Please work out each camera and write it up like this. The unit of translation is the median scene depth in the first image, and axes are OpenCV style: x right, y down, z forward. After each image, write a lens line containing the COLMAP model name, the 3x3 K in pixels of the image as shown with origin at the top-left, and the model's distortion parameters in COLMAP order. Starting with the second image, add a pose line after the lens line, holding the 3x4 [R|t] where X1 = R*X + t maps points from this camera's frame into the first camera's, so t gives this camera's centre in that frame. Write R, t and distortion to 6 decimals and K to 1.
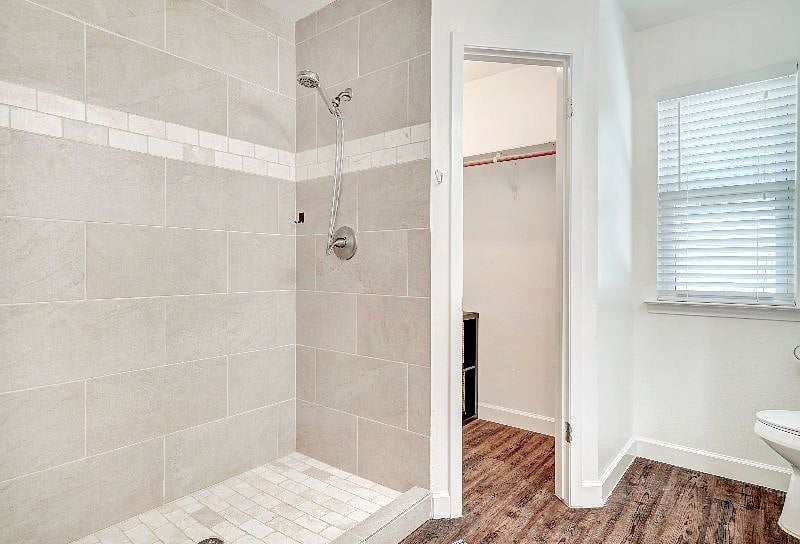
lens RADIAL K [[464.4, 0, 399.1], [0, 464.4, 268.9], [0, 0, 1]] dist [-0.001406, -0.001526]
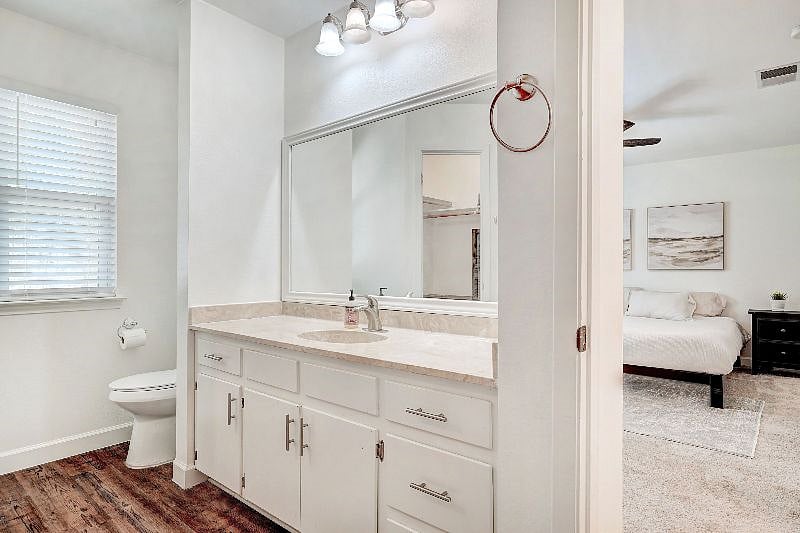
lens RADIAL K [[434.8, 0, 399.4], [0, 434.8, 266.9], [0, 0, 1]] dist [-0.003127, -0.000854]
pose [[0.015121, -0.004617, 0.999875, -0.324272], [0.001573, 0.999988, 0.004593, -0.005535], [-0.999884, 0.001504, 0.015128, 0.203716]]
